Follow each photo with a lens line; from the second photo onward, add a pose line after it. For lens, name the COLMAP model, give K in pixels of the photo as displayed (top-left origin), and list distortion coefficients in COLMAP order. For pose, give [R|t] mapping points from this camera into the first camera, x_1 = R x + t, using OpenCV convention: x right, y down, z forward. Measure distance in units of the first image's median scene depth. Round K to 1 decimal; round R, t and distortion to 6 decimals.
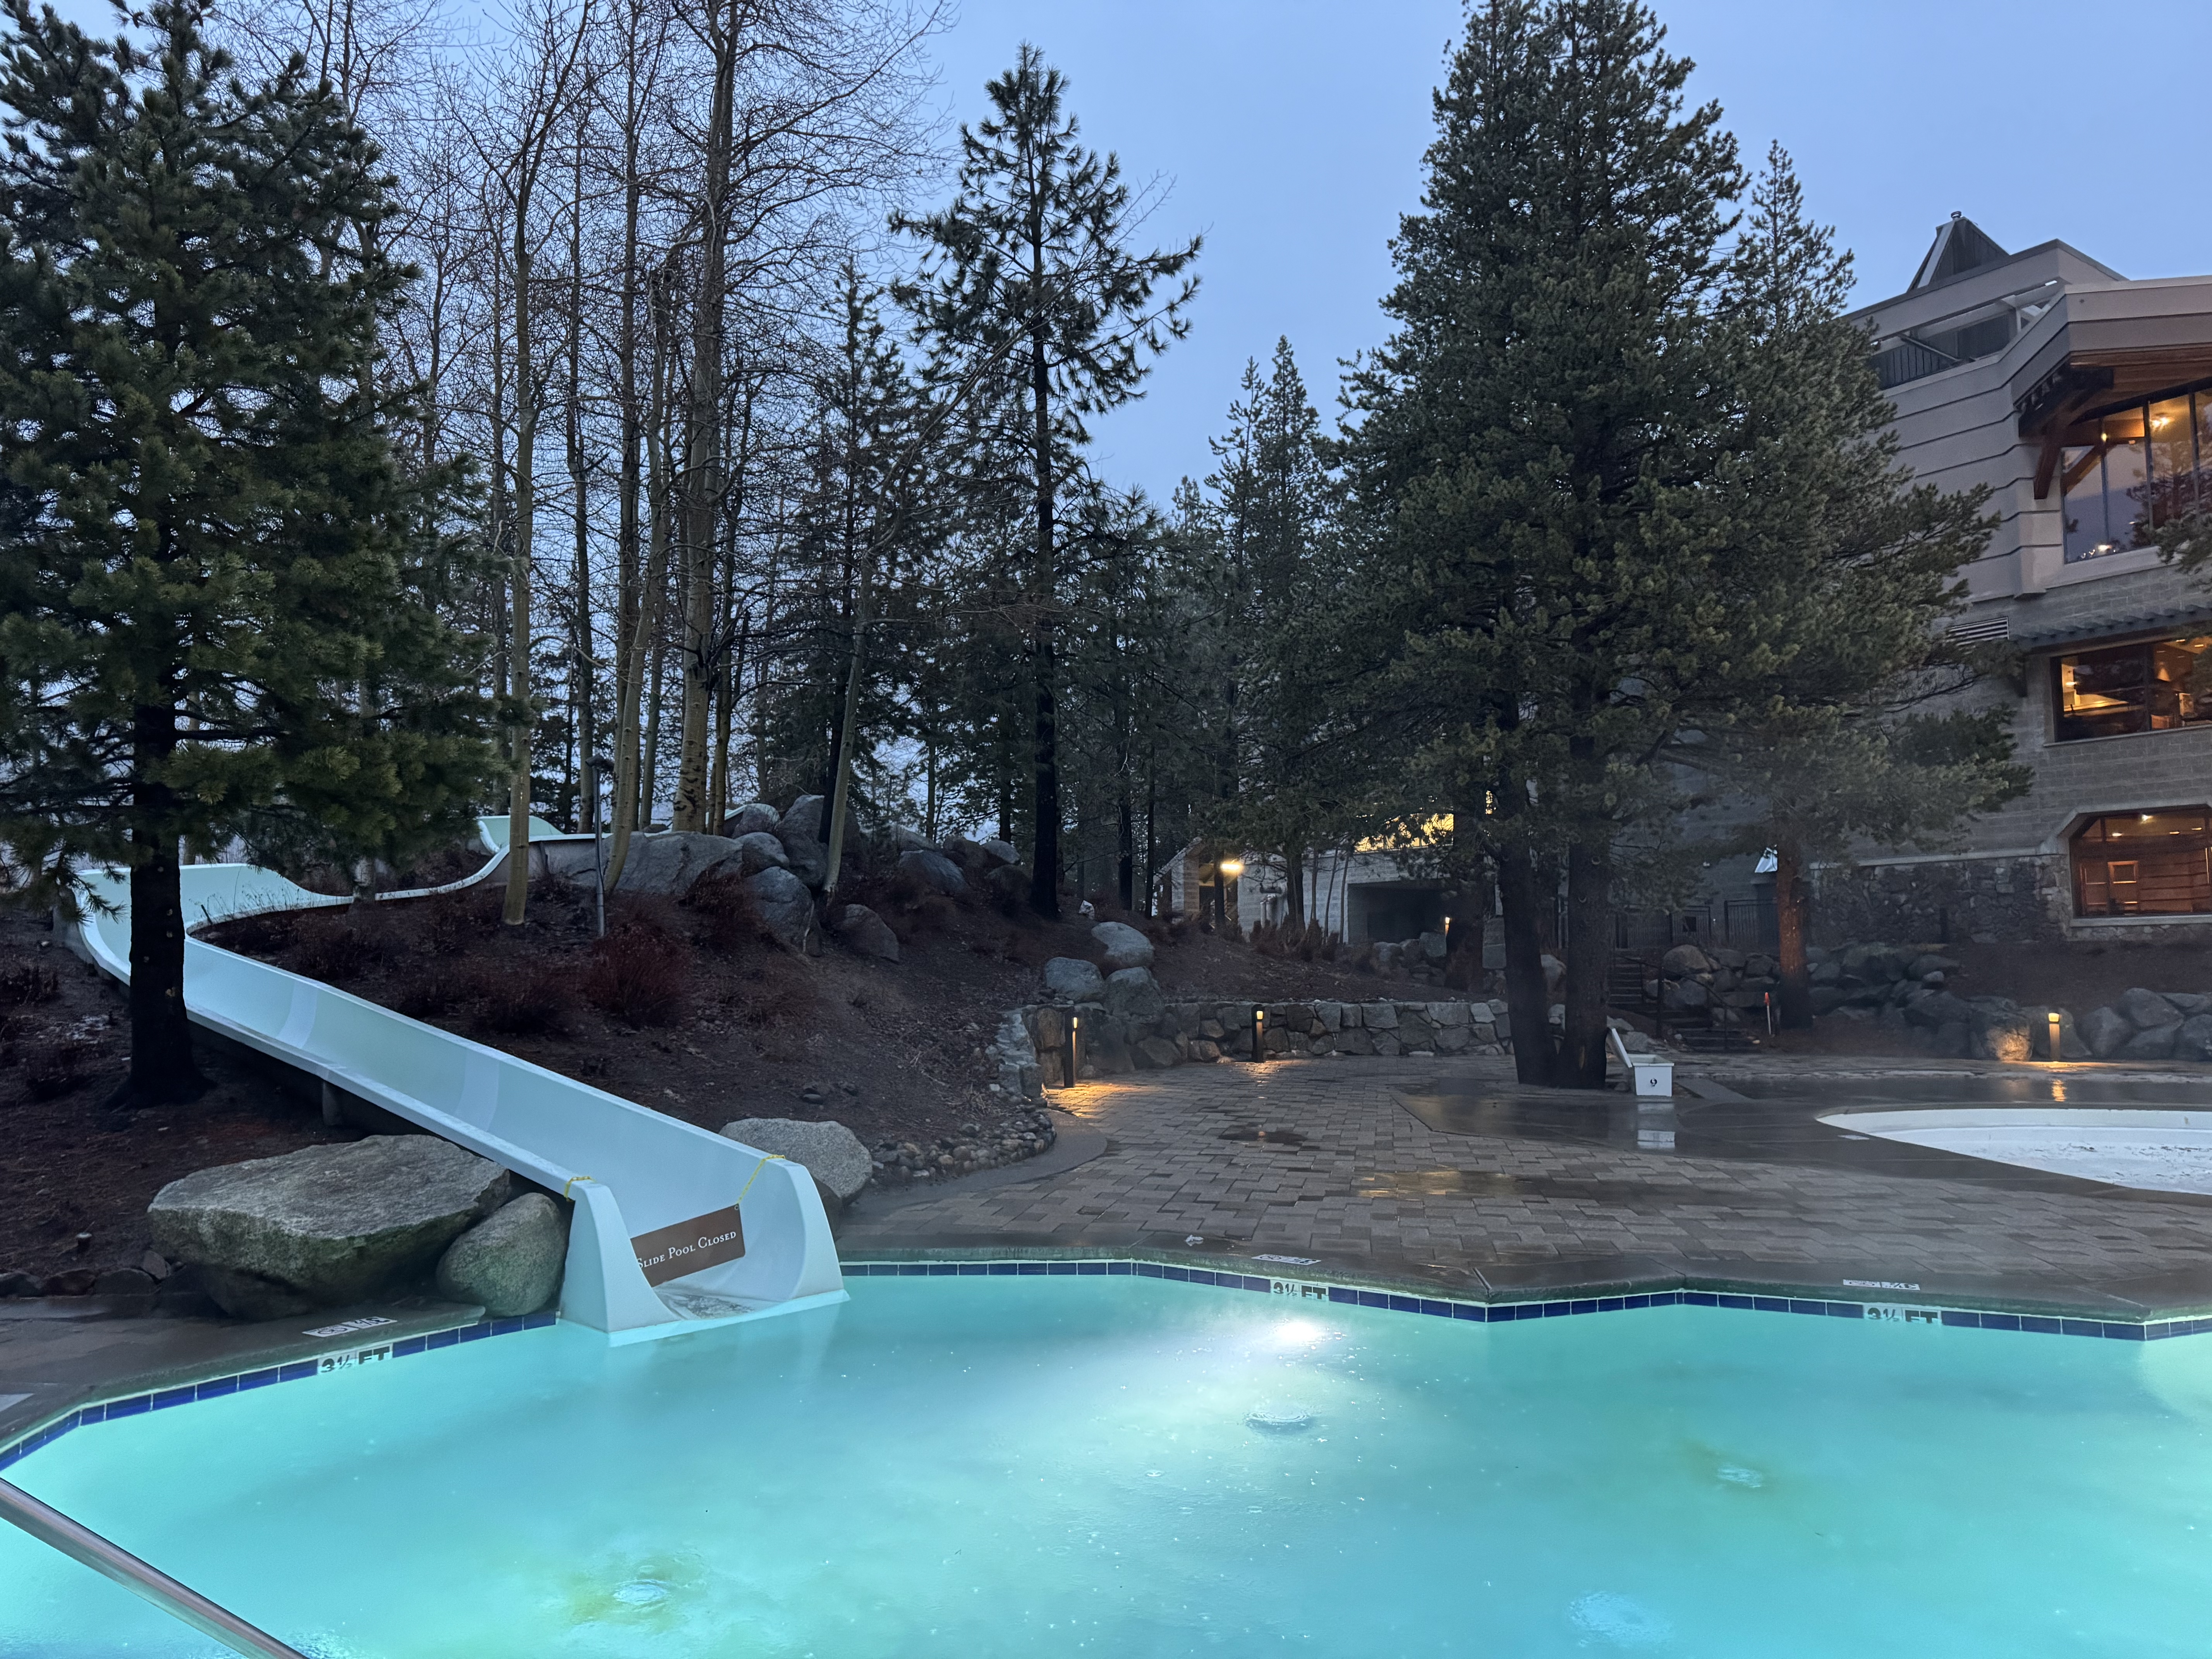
lens RADIAL K [[1531.3, 0, 1110.0], [0, 1531.3, 887.7], [0, 0, 1]] dist [0.002237, 0.000314]
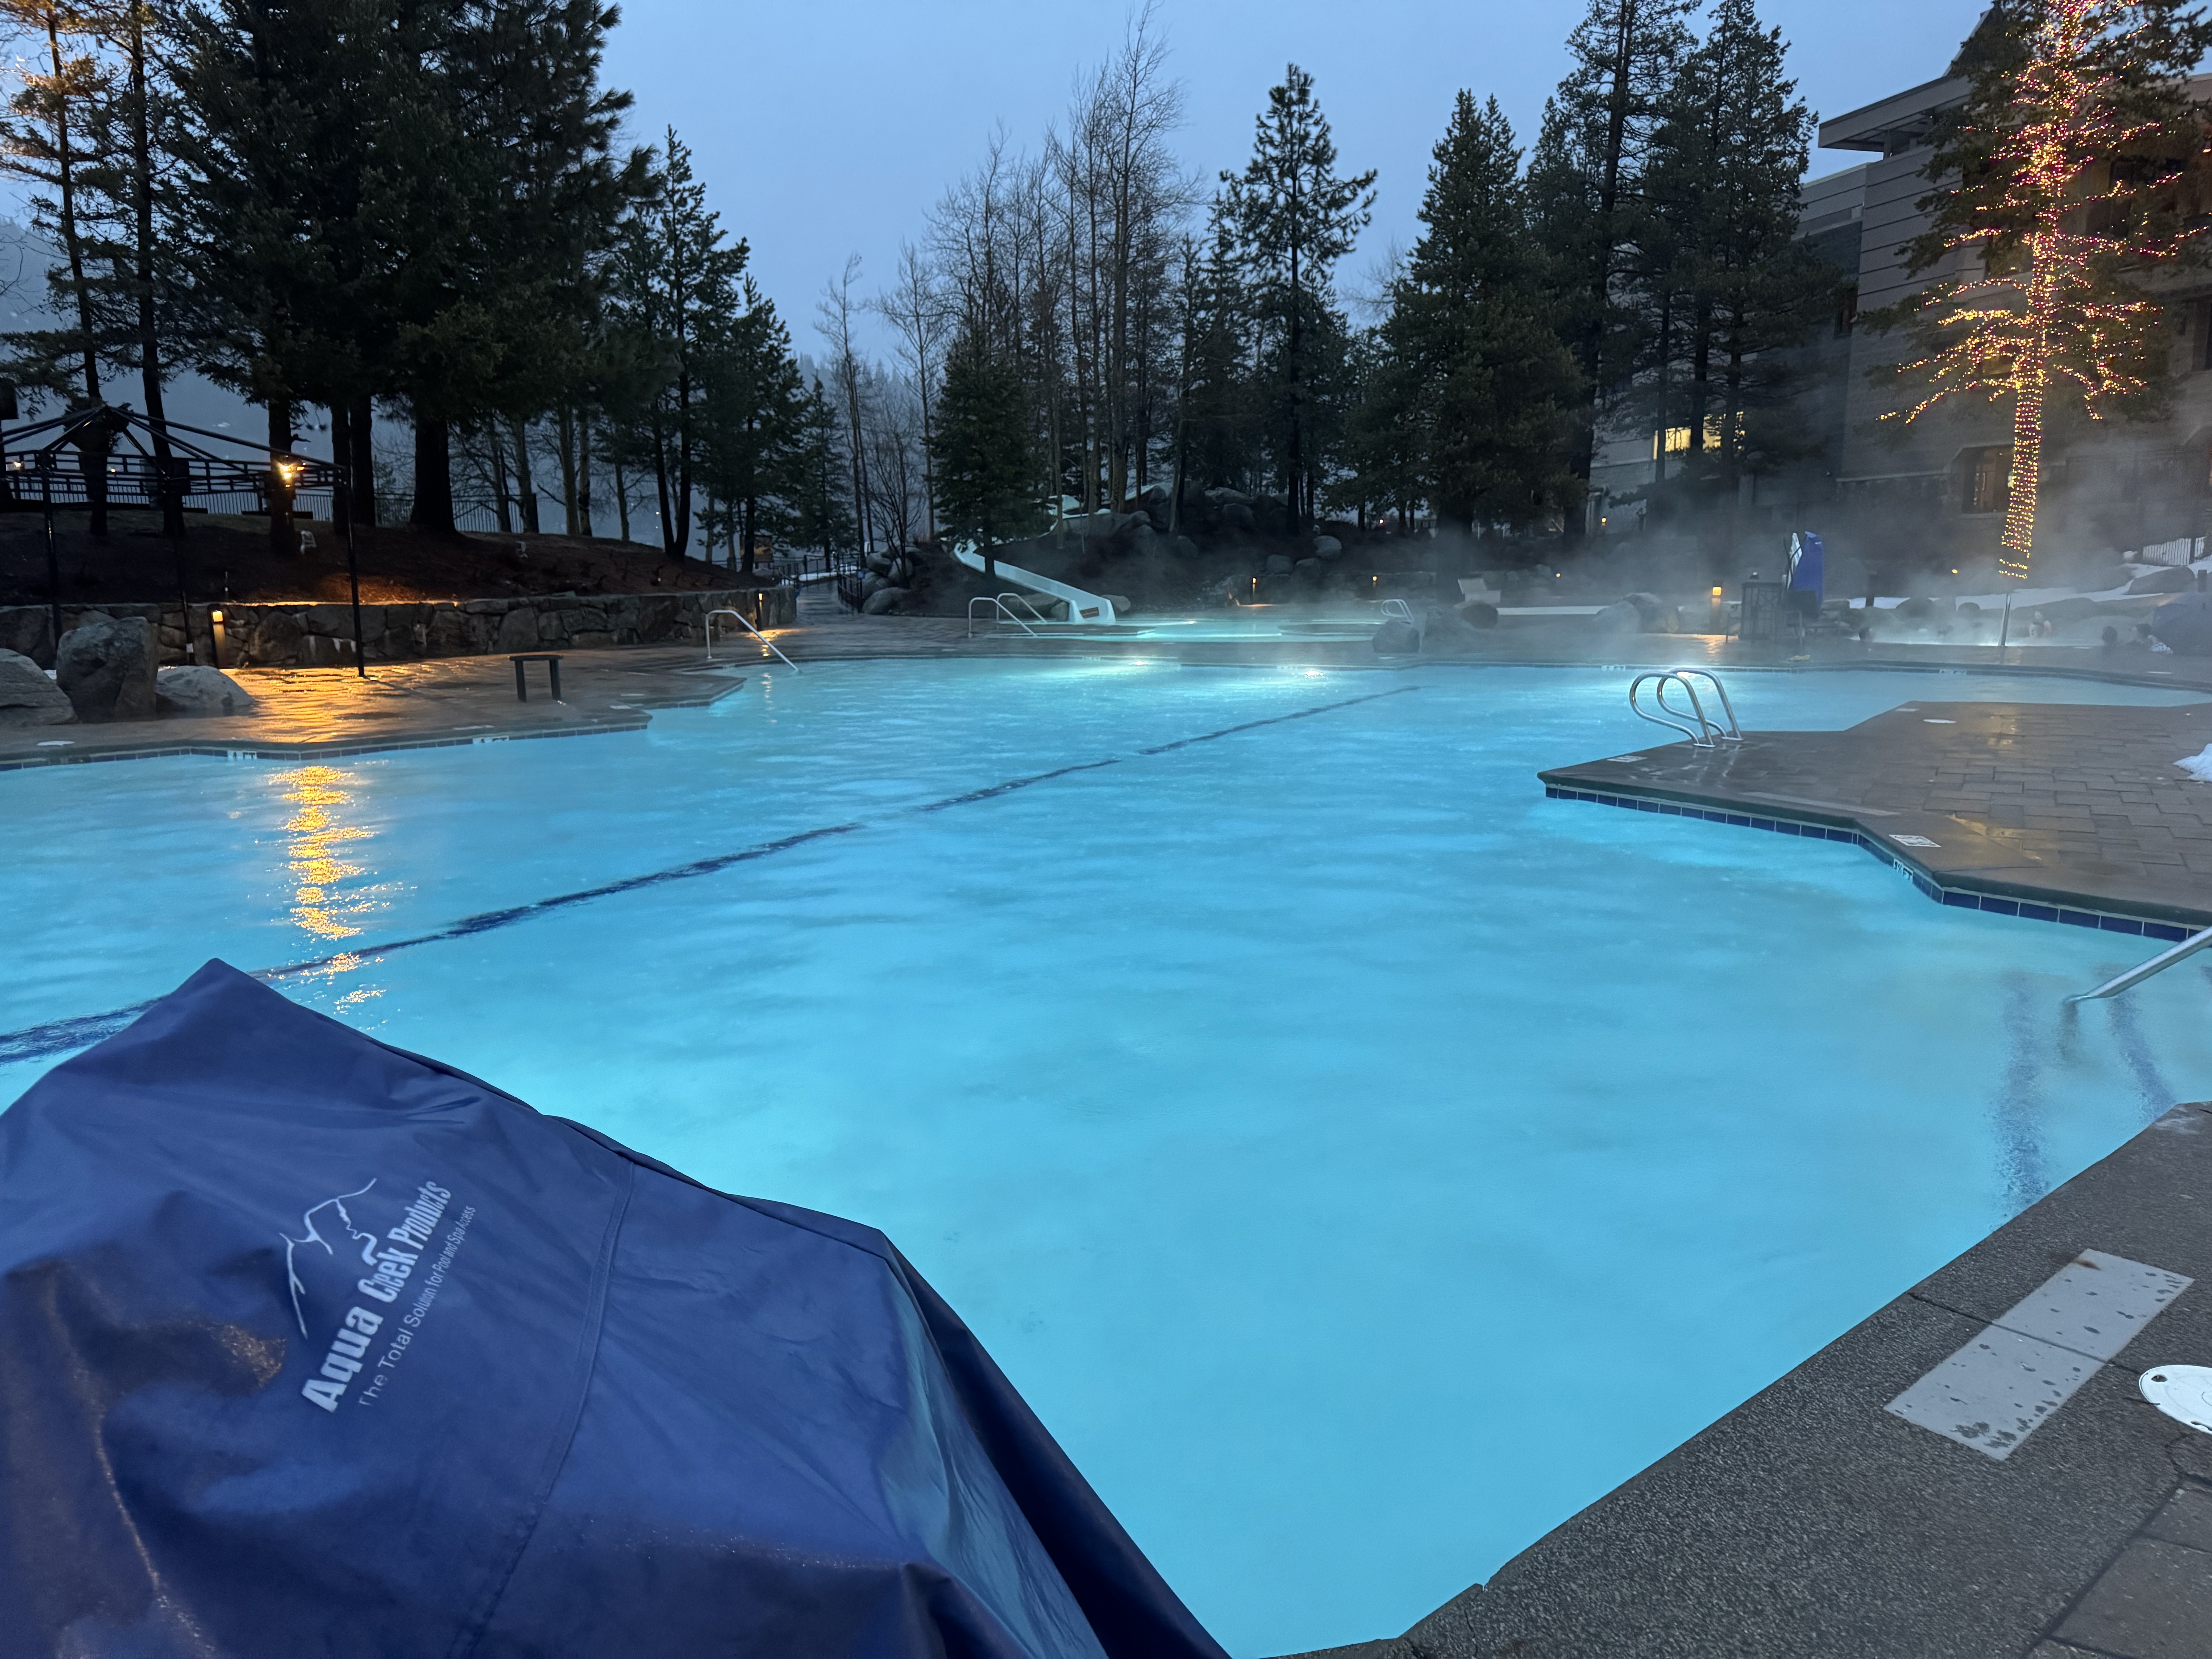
lens RADIAL K [[1541.8, 0, 1106.0], [0, 1541.8, 829.5], [0, 0, 1]] dist [-0.142794, 0.000599]
pose [[0.939595, 0.028613, -0.341089, 0.402532], [0.051776, 0.973152, 0.224262, -0.059834], [0.338349, -0.228376, 0.912888, -1.004436]]
